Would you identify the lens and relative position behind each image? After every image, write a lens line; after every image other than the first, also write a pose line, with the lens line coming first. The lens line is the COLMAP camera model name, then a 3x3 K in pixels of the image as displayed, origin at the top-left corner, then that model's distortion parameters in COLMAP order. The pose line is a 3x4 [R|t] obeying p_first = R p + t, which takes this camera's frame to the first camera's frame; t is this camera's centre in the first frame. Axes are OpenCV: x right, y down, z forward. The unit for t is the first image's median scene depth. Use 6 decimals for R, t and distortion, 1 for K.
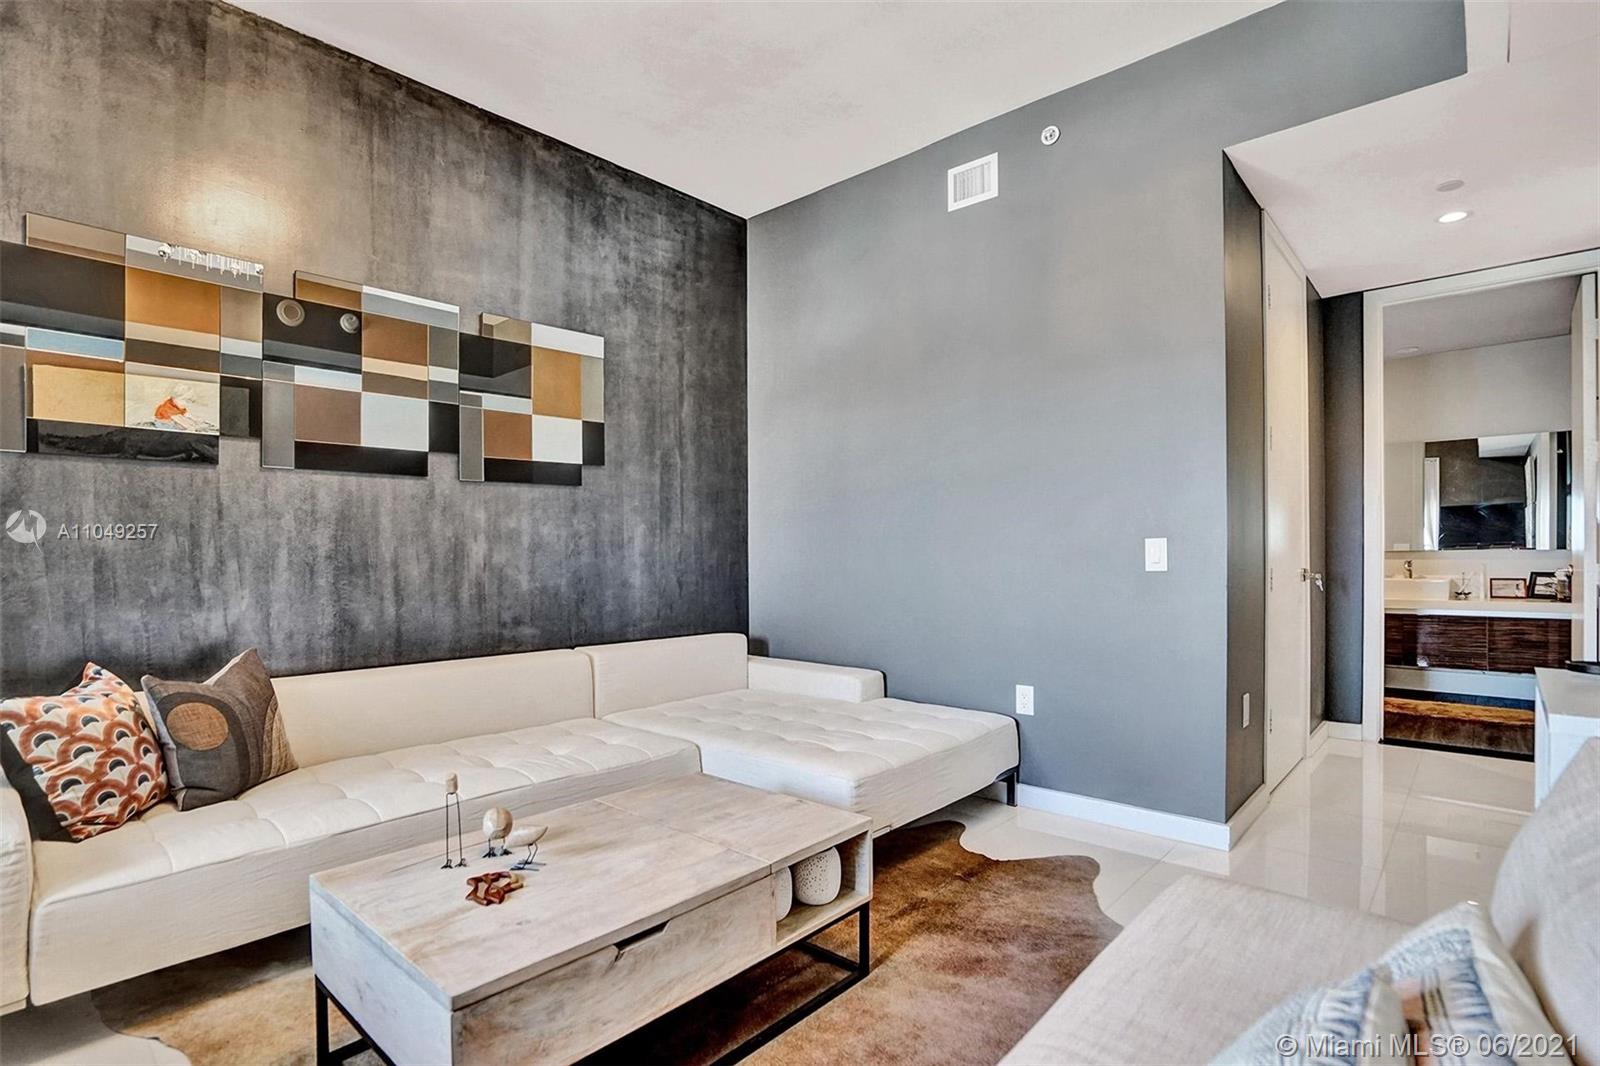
lens RADIAL K [[773.3, 0, 784.0], [0, 773.3, 540.5], [0, 0, 1]] dist [-0.035176, 0.006069]
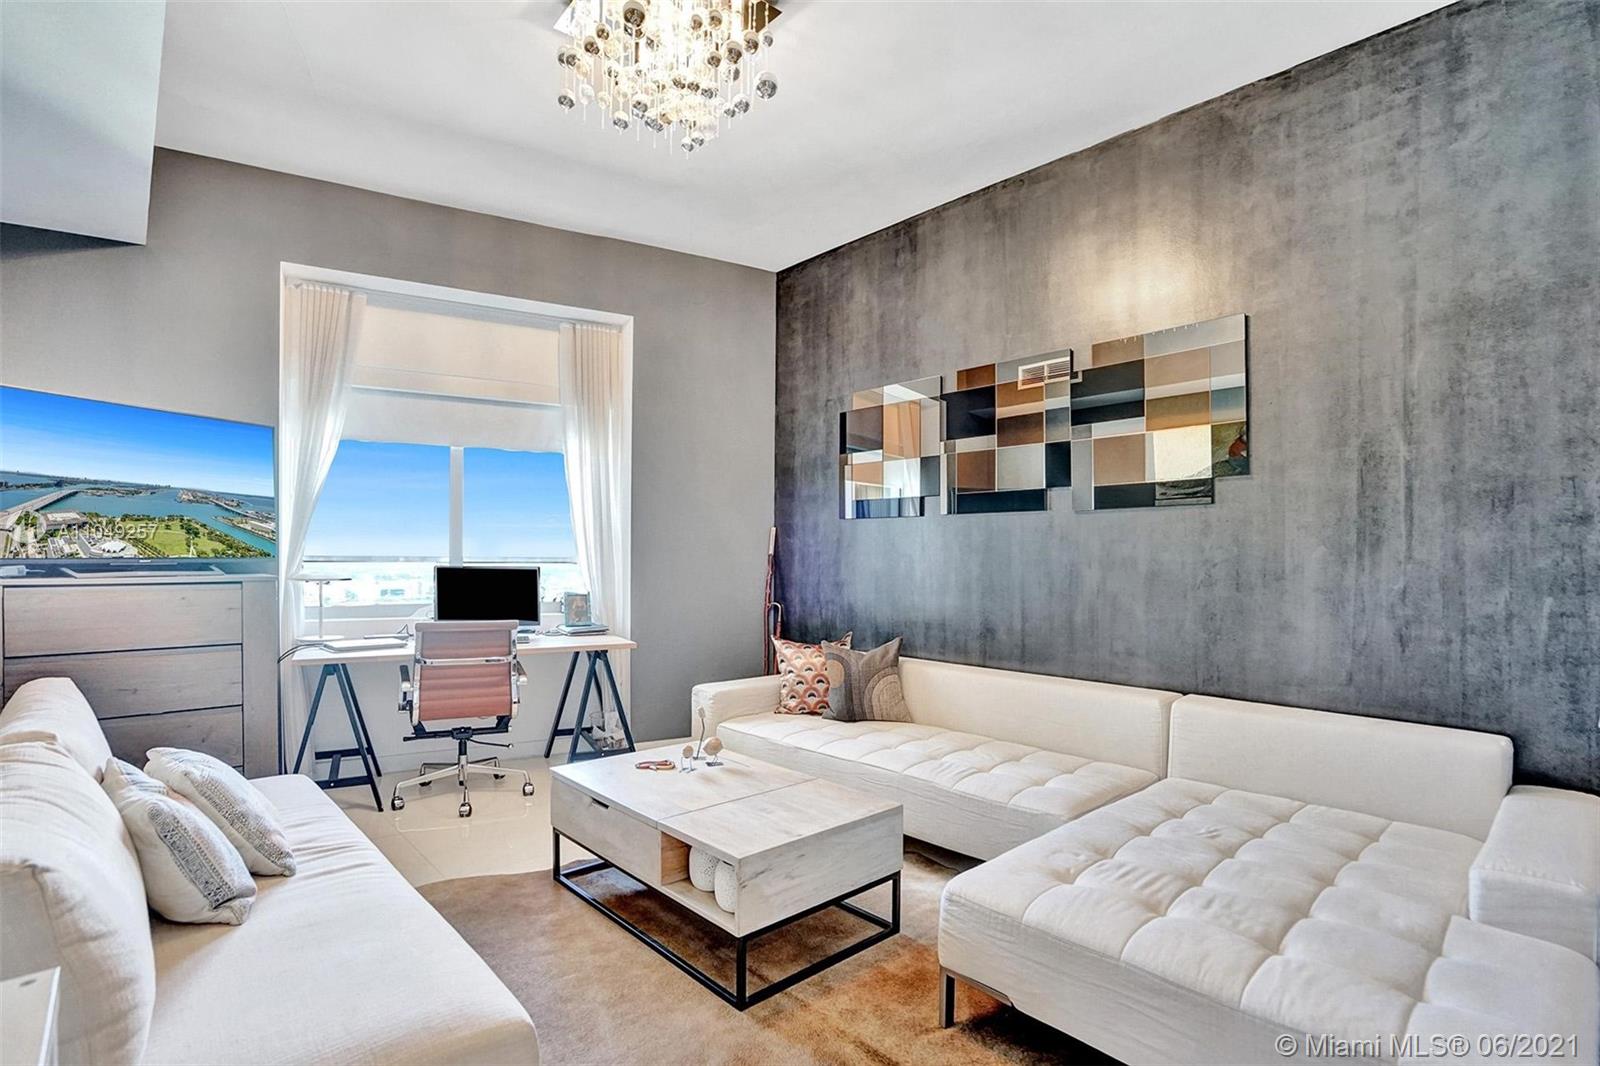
lens RADIAL K [[773.3, 0, 793.1], [0, 773.3, 548.2], [0, 0, 1]] dist [-0.035176, 0.006069]
pose [[-0.073062, -0.003212, -0.997322, 0.607055], [0.007154, 0.999967, -0.003745, -0.022985], [0.997302, -0.007408, -0.073037, 0.622550]]
